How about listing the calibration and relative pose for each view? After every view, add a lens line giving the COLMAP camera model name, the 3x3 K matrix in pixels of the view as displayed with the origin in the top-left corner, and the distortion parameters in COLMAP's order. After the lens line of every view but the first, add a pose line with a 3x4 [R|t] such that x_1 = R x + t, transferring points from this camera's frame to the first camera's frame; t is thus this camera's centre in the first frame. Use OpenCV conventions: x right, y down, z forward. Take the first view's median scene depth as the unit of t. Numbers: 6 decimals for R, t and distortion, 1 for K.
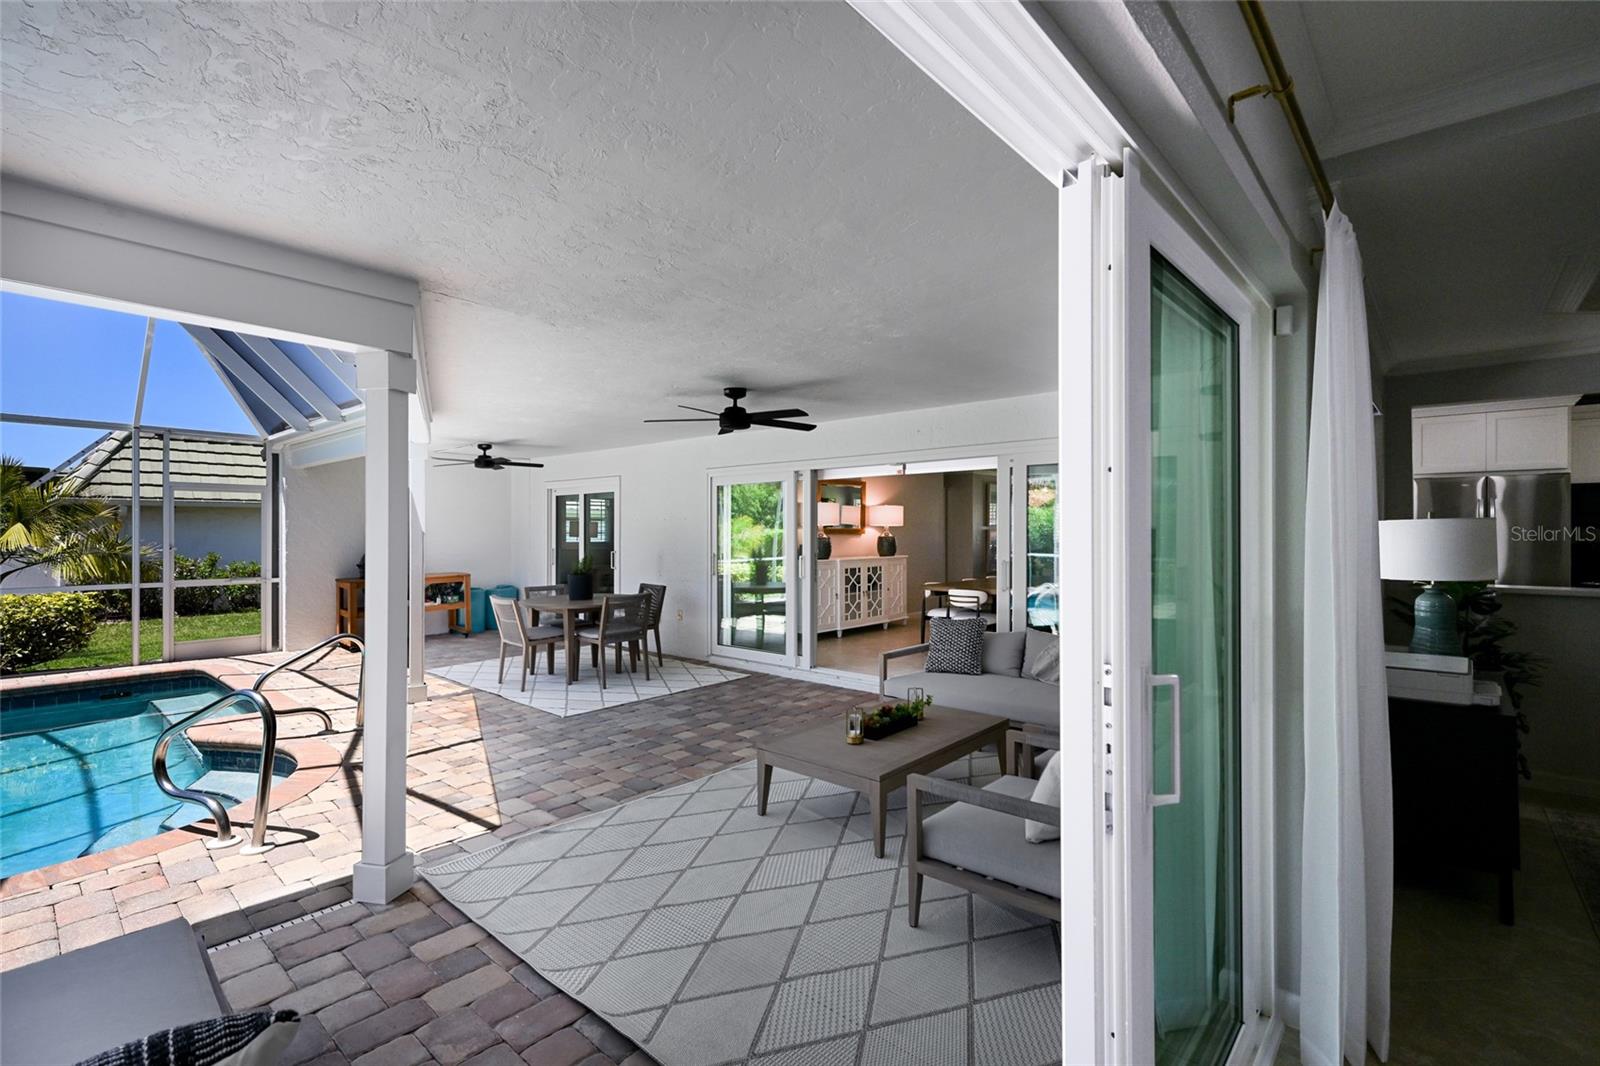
lens RADIAL K [[732.7, 0, 805.3], [0, 732.7, 527.9], [0, 0, 1]] dist [0.004465, -0.001365]
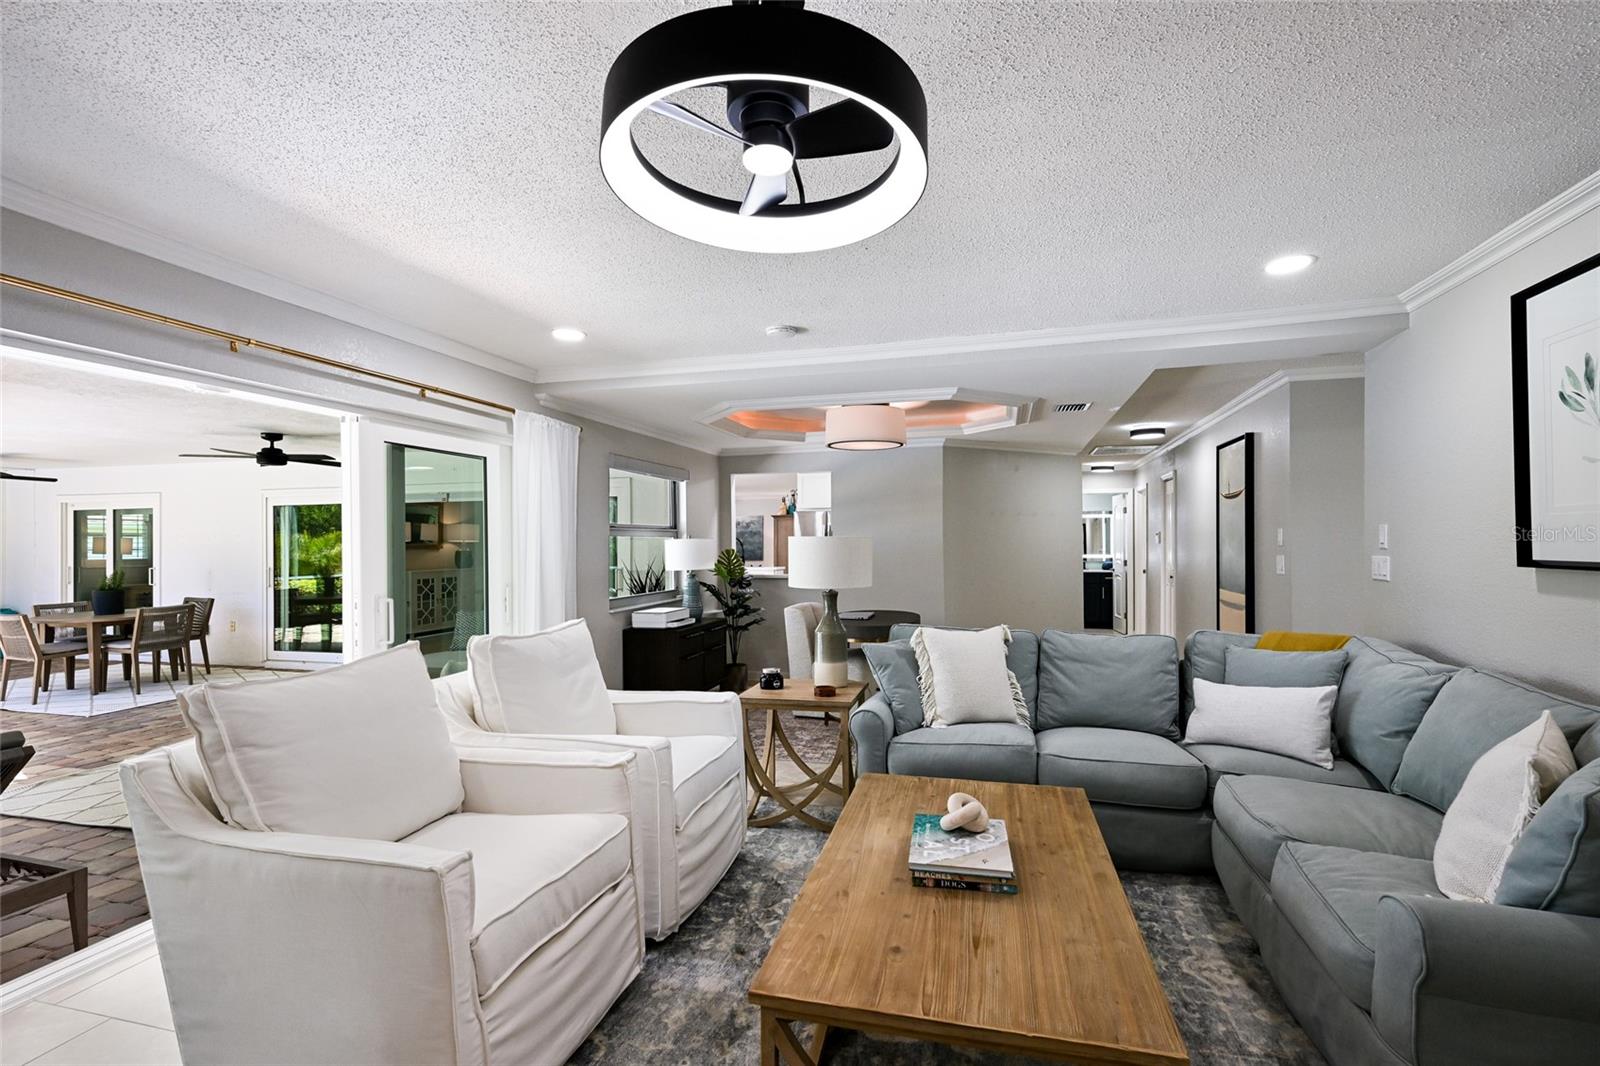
lens RADIAL K [[732.7, 0, 807.1], [0, 732.7, 542.3], [0, 0, 1]] dist [0.004465, -0.001365]
pose [[0.894758, -0.002318, 0.446545, 0.105499], [0.002398, 0.999997, 0.000386, -0.001407], [-0.446544, 0.000725, 0.894761, -0.345371]]
